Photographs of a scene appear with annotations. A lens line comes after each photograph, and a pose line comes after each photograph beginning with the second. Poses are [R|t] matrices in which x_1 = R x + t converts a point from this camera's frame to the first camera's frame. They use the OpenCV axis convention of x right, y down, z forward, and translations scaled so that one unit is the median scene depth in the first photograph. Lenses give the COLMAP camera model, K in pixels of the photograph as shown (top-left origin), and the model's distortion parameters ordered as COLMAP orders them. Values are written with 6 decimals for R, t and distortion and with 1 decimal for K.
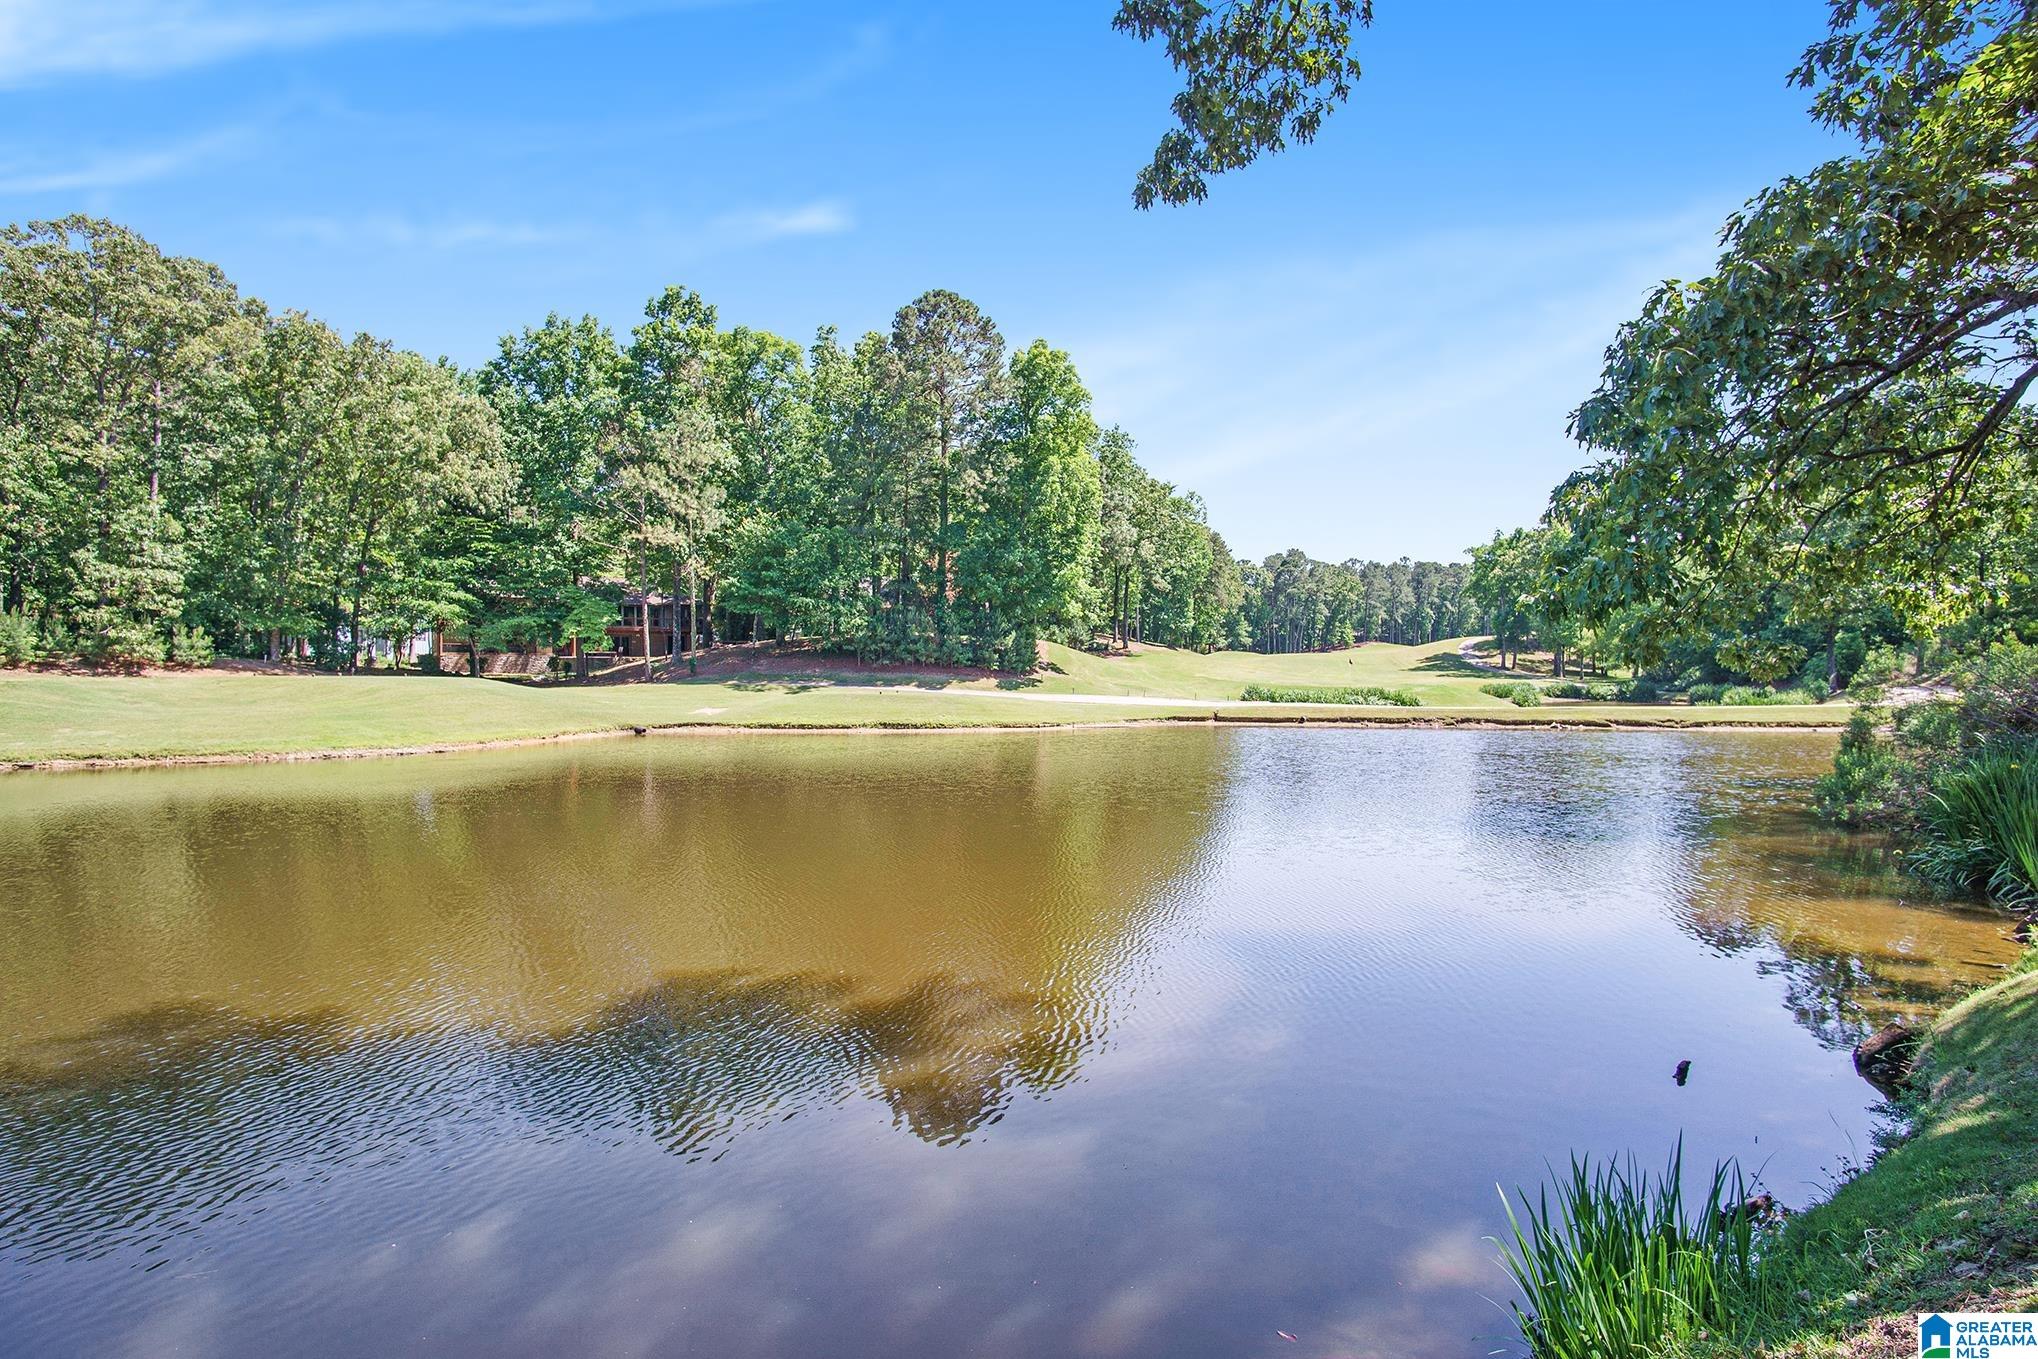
lens RADIAL K [[1112.3, 0, 1020.6], [0, 1112.3, 677.2], [0, 0, 1]] dist [-0.027536, 0.004903]
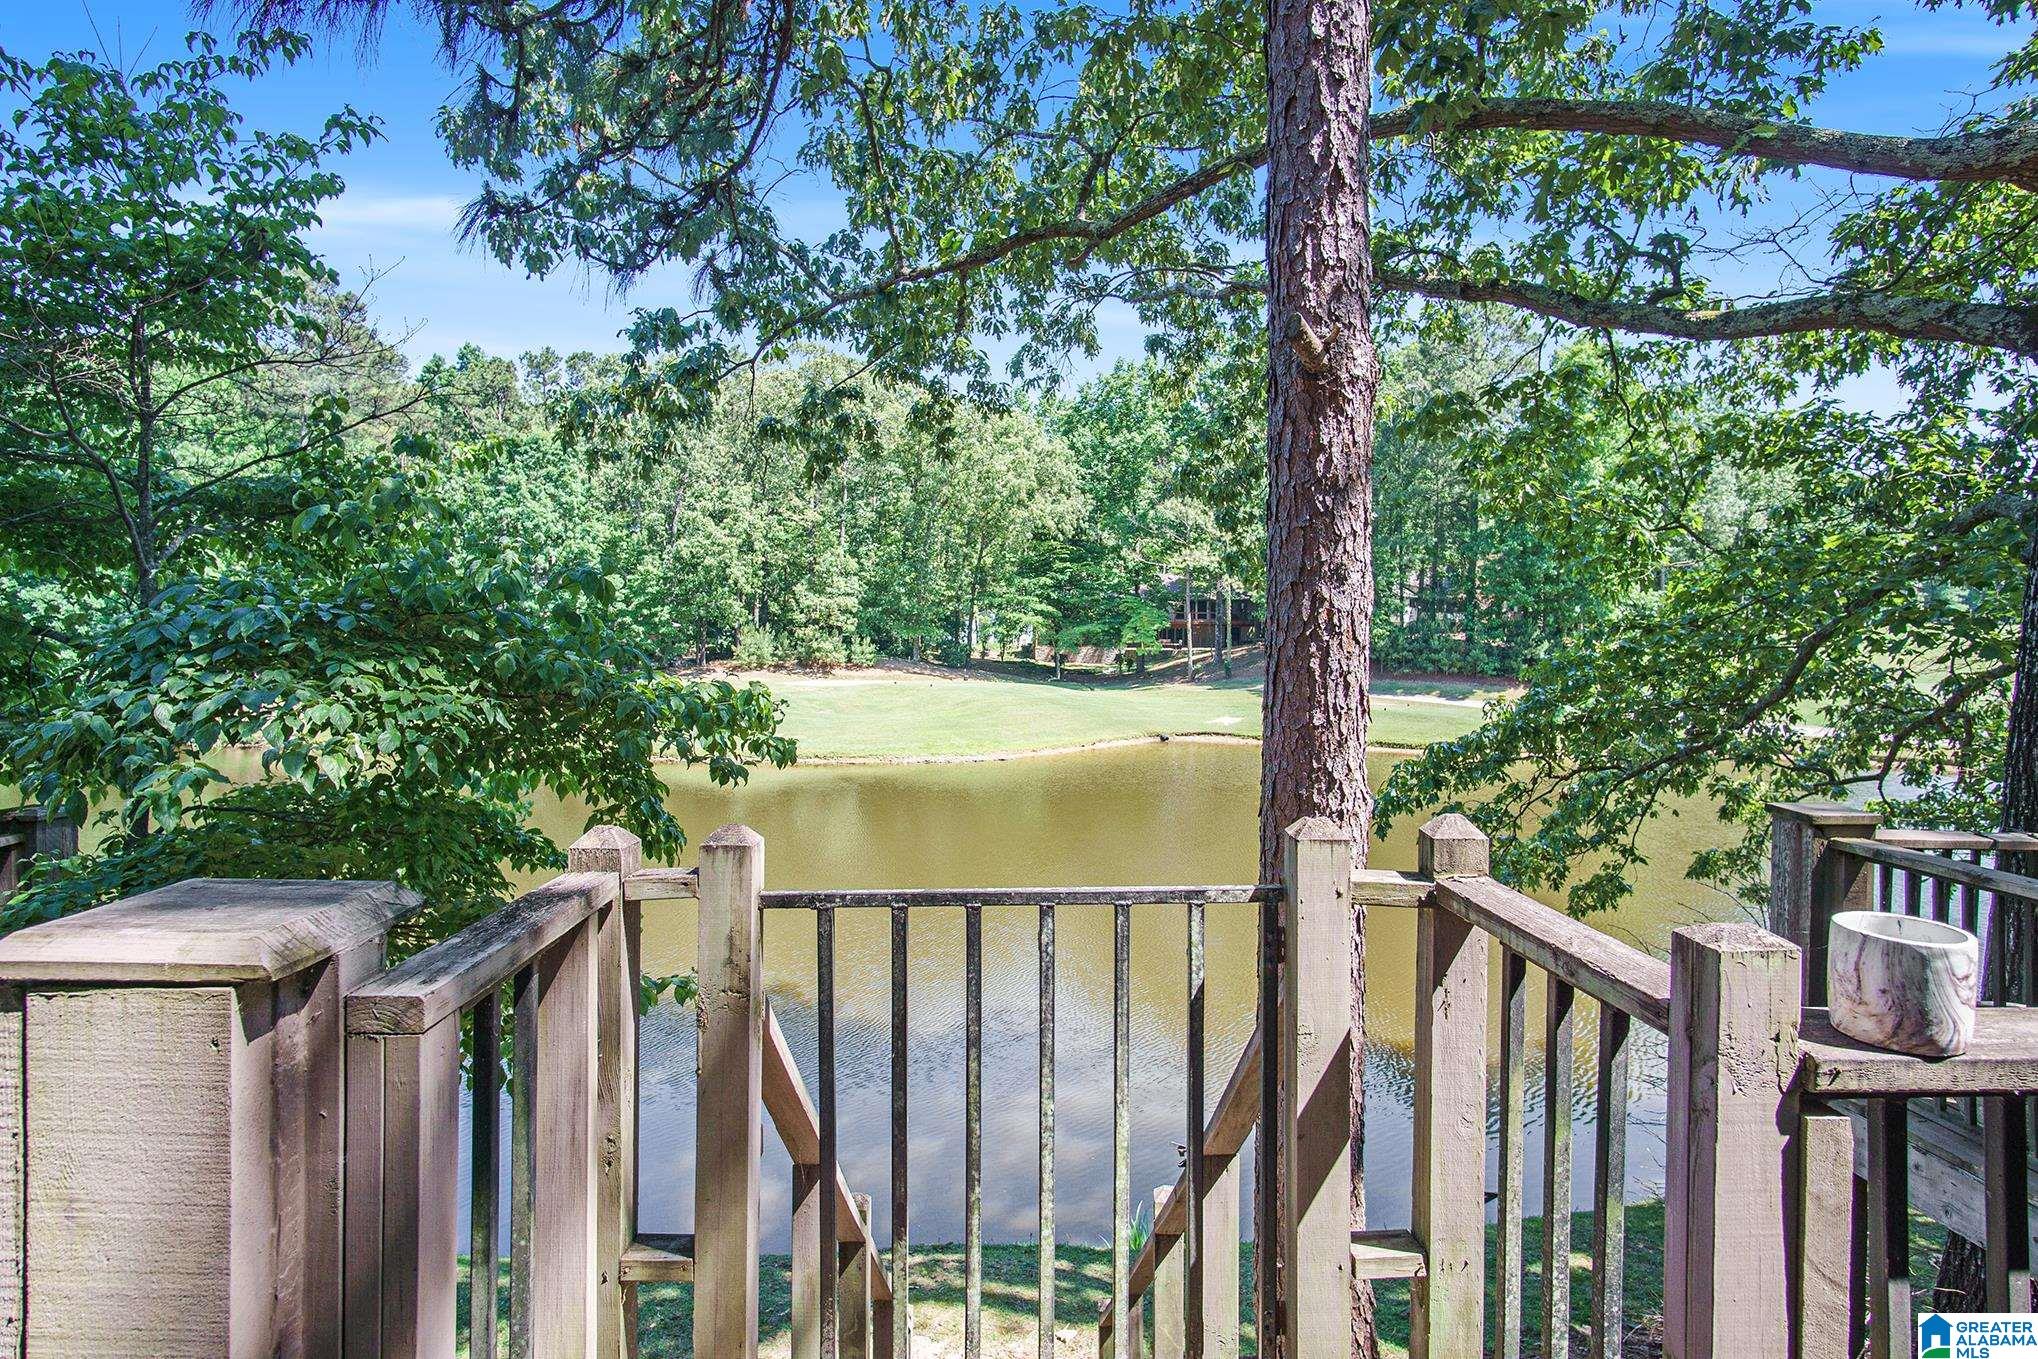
lens RADIAL K [[1112.3, 0, 1006.5], [0, 1112.3, 641.7], [0, 0, 1]] dist [-0.027536, 0.004903]
pose [[0.857755, 0.012791, -0.513900, 0.092228], [-0.008039, 0.999902, 0.011470, -0.051231], [0.513996, -0.005708, 0.857774, -0.078629]]
